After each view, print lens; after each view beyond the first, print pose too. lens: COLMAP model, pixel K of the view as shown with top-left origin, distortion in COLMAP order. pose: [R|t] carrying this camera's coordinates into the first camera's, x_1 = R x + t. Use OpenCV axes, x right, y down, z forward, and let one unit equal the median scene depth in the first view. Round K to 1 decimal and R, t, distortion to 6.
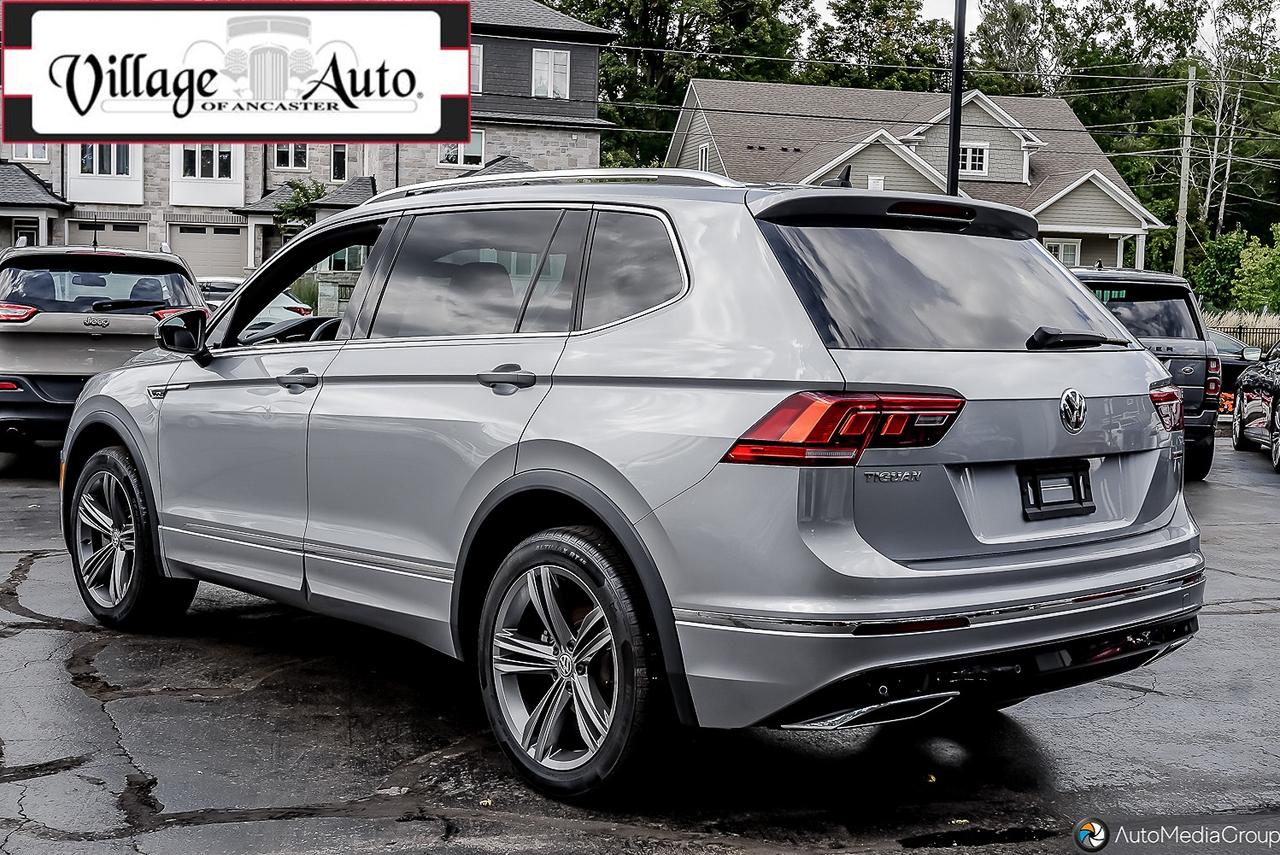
lens RADIAL K [[1602.0, 0, 644.0], [0, 1602.0, 424.7], [0, 0, 1]] dist [0.025067, 0.000000]
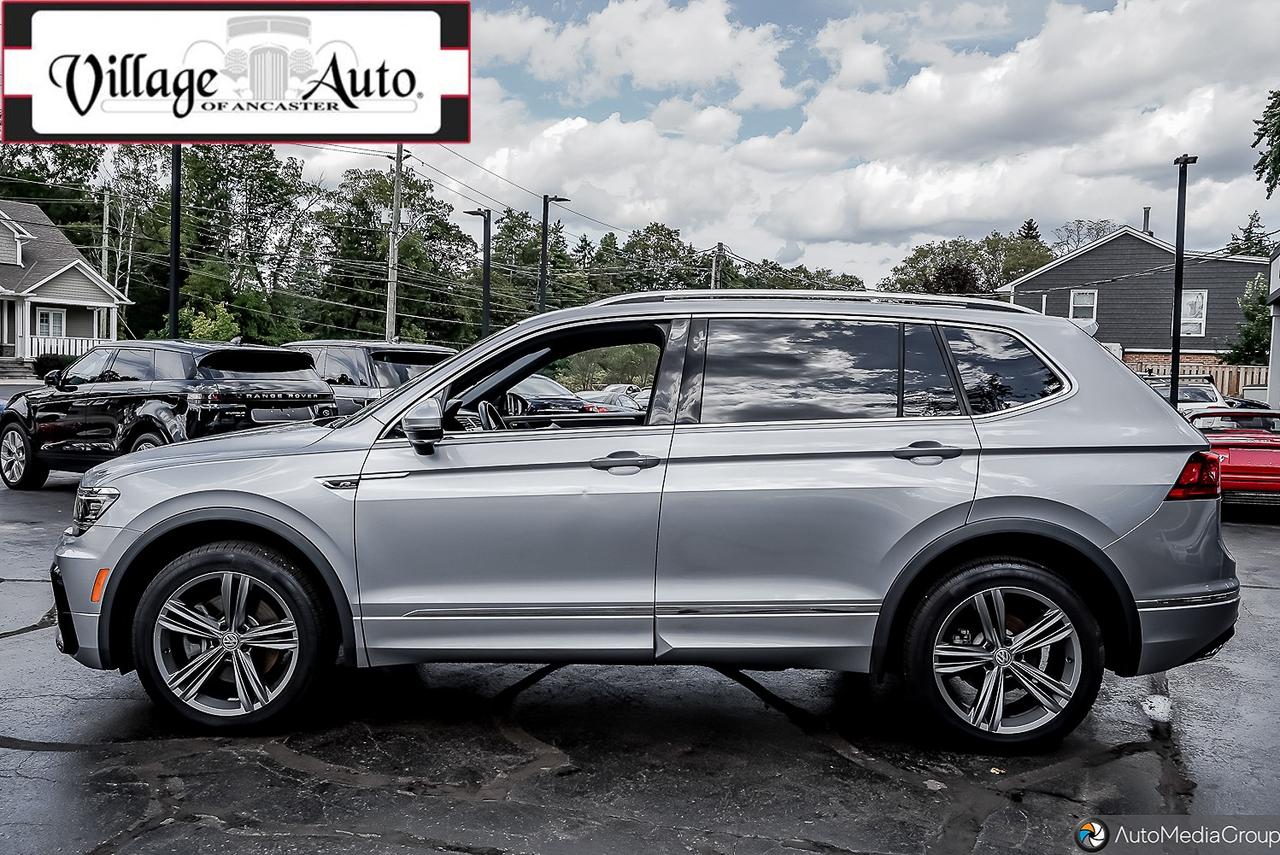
lens RADIAL K [[1047.8, 0, 639.4], [0, 1047.8, 428.9], [0, 0, 1]] dist [-0.000438, 0.001436]
pose [[0.682662, -0.046941, 0.729225, -0.849107], [0.050214, 0.998589, 0.017272, -0.072422], [-0.729007, 0.024826, 0.684056, 0.564572]]
